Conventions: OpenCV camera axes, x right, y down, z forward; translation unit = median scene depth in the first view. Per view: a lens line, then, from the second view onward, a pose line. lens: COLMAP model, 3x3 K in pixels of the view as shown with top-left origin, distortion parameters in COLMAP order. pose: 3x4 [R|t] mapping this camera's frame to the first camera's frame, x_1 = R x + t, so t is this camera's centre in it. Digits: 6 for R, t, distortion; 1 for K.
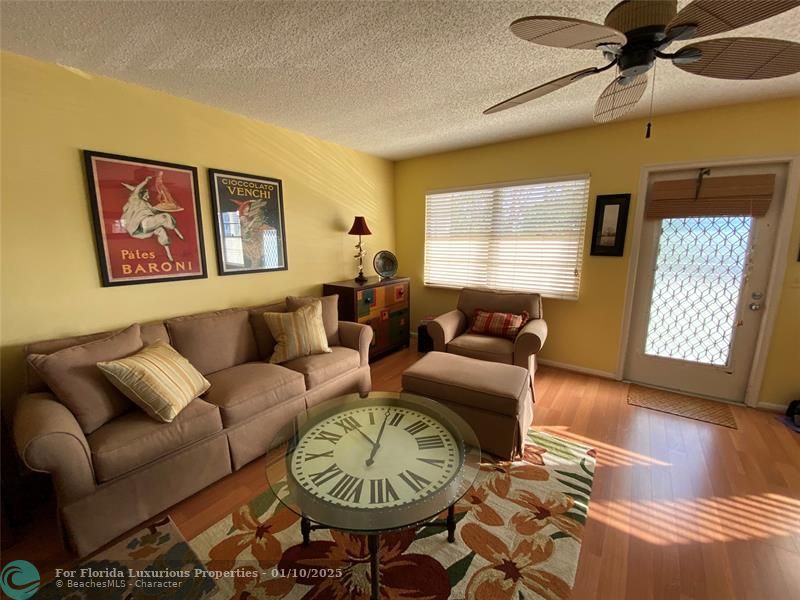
lens RADIAL K [[320.9, 0, 392.0], [0, 320.9, 306.0], [0, 0, 1]] dist [-0.017534, -0.003137]
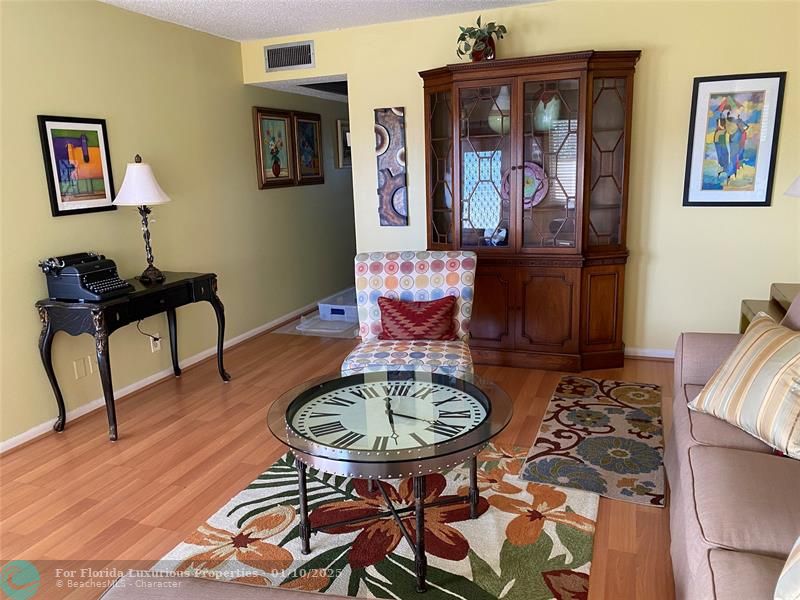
lens RADIAL K [[608.9, 0, 393.9], [0, 608.9, 298.1], [0, 0, 1]] dist [0.022347, -0.015307]
pose [[-0.962125, 0.101989, -0.252811, 0.201578], [-0.007614, 0.916964, 0.398897, -0.307876], [0.272501, 0.385713, -0.881458, 1.469568]]
